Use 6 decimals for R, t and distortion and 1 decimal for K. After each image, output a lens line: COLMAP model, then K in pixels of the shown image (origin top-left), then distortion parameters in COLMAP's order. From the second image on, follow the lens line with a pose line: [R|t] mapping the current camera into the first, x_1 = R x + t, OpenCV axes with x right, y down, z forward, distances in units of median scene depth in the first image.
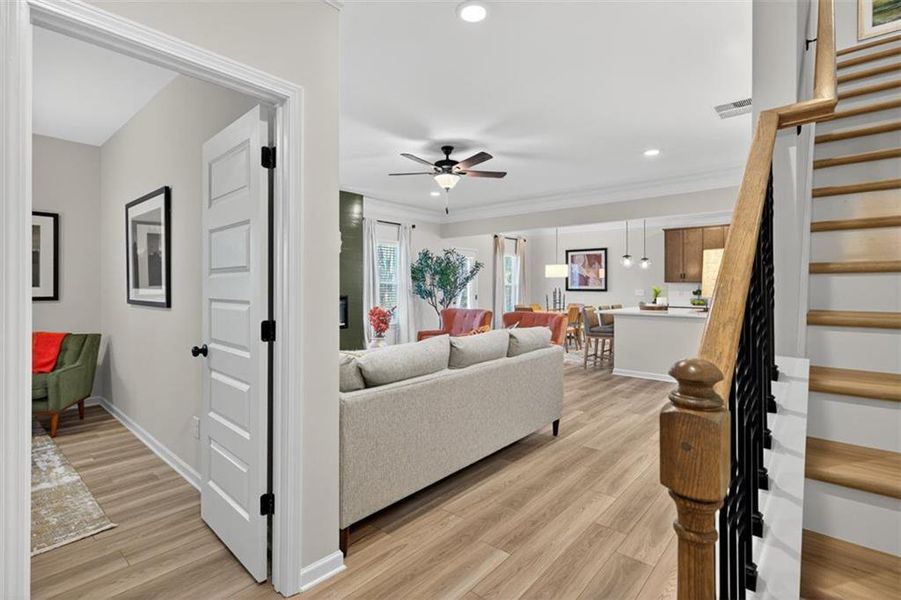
lens RADIAL K [[430.0, 0, 450.5], [0, 430.0, 286.6], [0, 0, 1]] dist [0.018386, 0.000140]
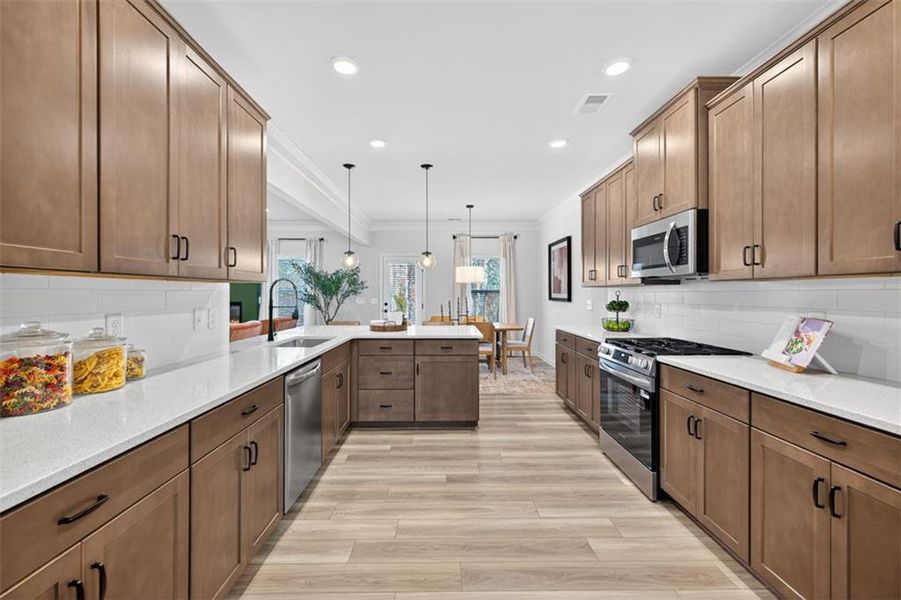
lens RADIAL K [[377.4, 0, 452.1], [0, 377.4, 295.5], [0, 0, 1]] dist [0.006594, -0.000521]
pose [[0.666658, 0.002346, -0.745360, 0.870681], [0.000983, 0.999991, 0.004027, -0.001708], [0.745363, -0.003417, 0.666650, 0.618470]]
